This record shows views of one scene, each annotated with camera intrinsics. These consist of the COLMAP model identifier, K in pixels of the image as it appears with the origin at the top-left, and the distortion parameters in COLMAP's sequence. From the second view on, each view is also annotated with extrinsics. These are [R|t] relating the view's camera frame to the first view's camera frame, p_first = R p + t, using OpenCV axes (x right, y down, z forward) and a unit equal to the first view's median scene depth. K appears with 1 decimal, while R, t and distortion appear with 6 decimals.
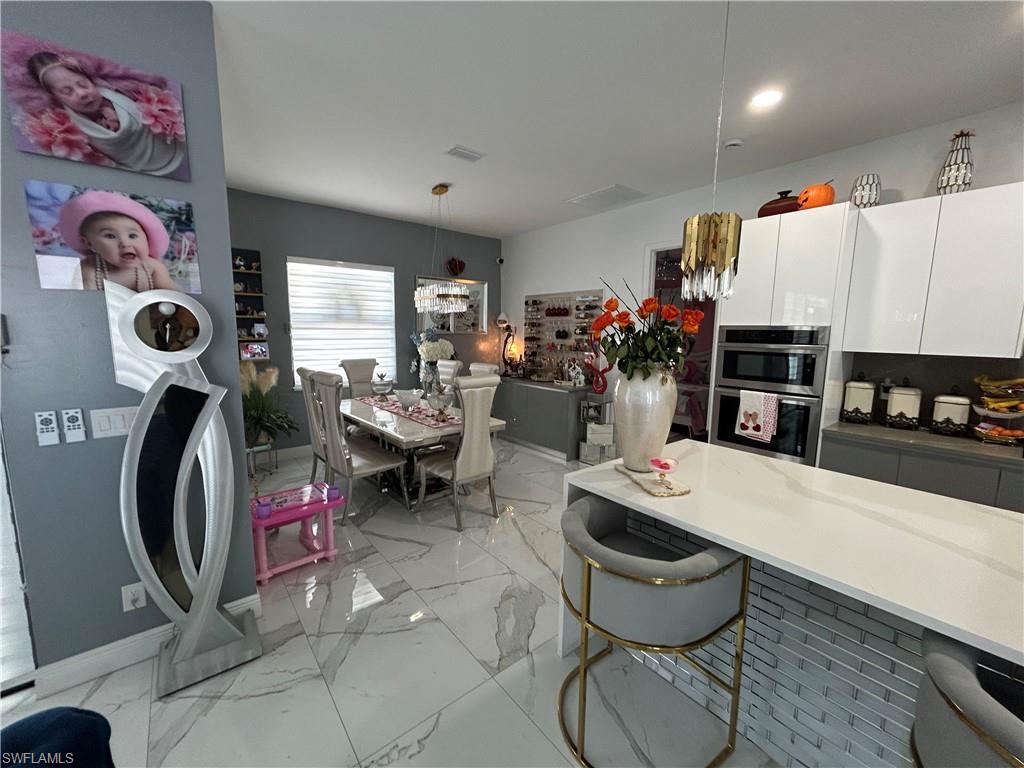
lens RADIAL K [[414.4, 0, 511.0], [0, 414.4, 385.5], [0, 0, 1]] dist [0.002607, -0.000161]
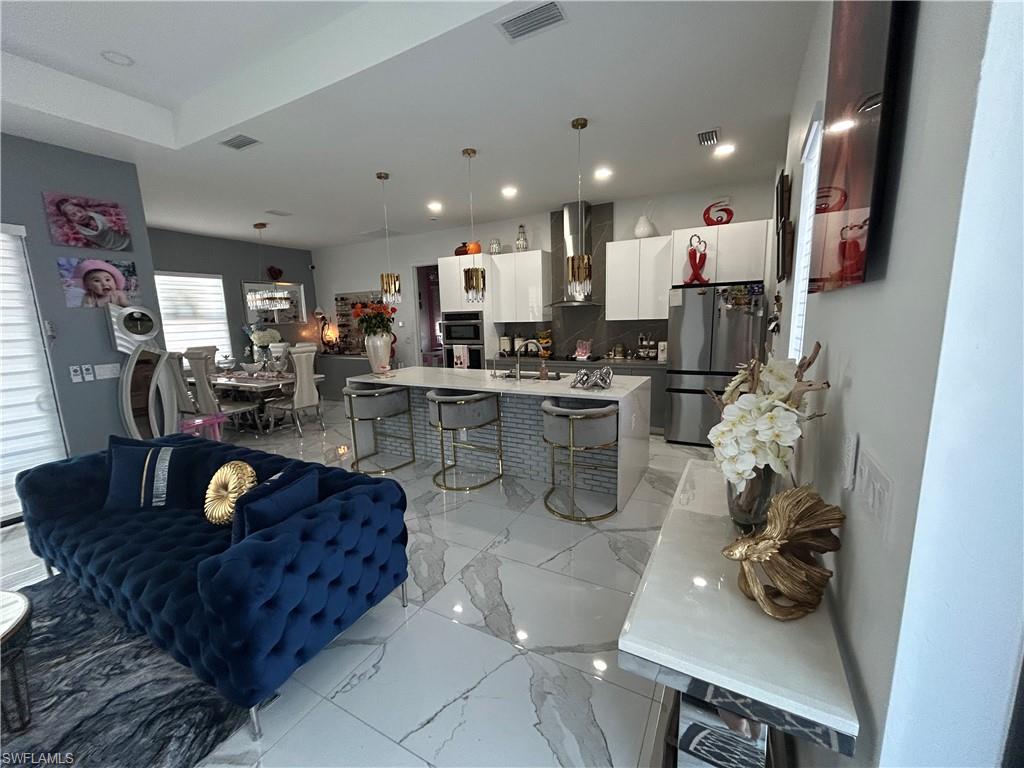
lens RADIAL K [[414.4, 0, 510.0], [0, 414.4, 384.1], [0, 0, 1]] dist [0.002607, -0.000161]
pose [[0.924972, -0.099896, 0.366672, 0.072987], [0.090531, 0.994978, 0.042696, 0.140238], [-0.369096, -0.006298, 0.929370, -0.941707]]
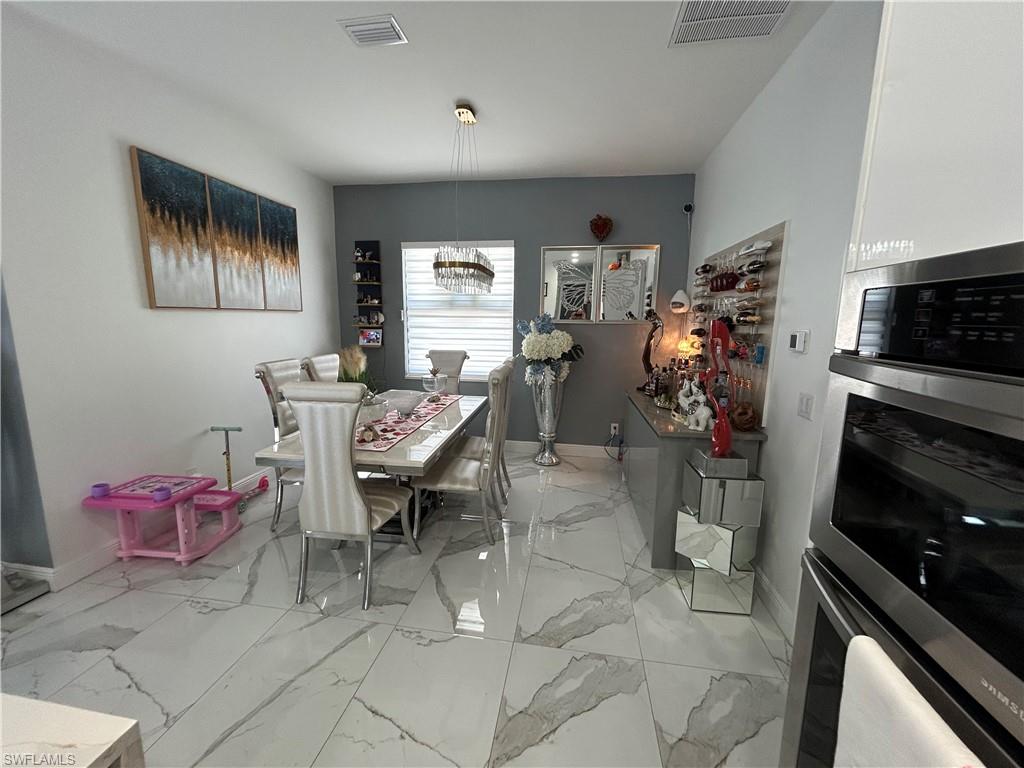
lens RADIAL K [[414.4, 0, 509.0], [0, 414.4, 387.3], [0, 0, 1]] dist [0.002607, -0.000161]
pose [[0.668202, 0.119186, -0.734371, 0.592156], [-0.104091, 0.992353, 0.066343, -0.091404], [0.736662, 0.032111, 0.675499, 0.795584]]
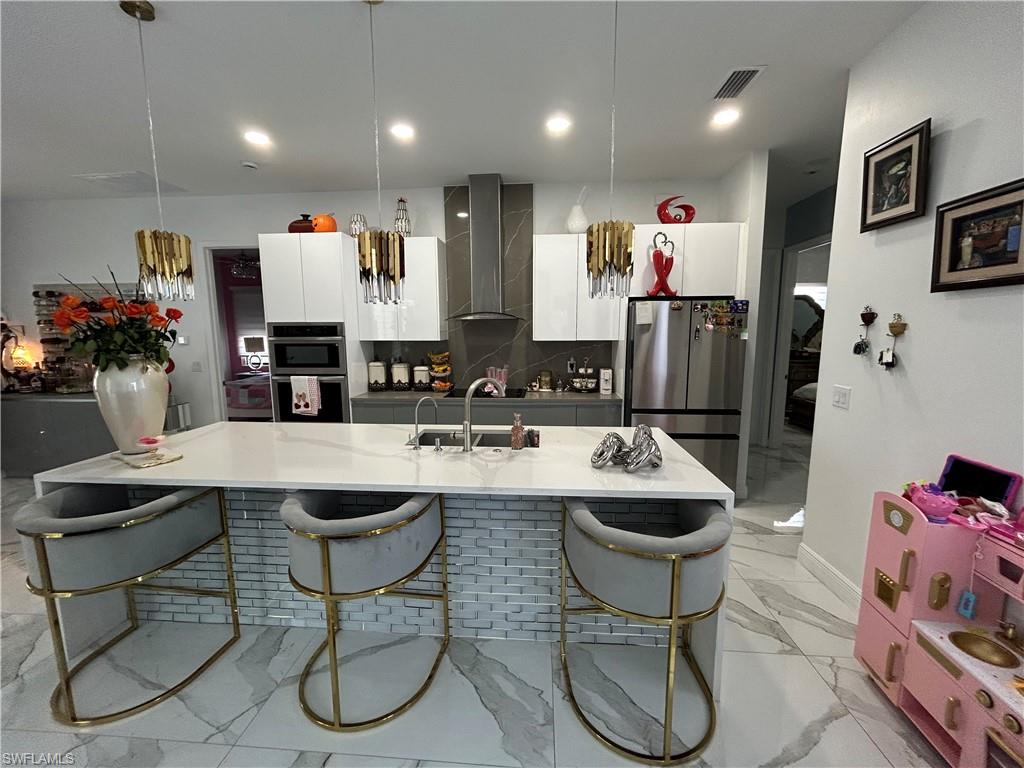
lens RADIAL K [[414.4, 0, 508.6], [0, 414.4, 385.1], [0, 0, 1]] dist [0.002607, -0.000161]
pose [[0.688362, -0.112885, 0.716529, 0.132333], [0.110323, 0.992617, 0.050396, 0.047682], [-0.716928, 0.044359, 0.695734, -0.292488]]
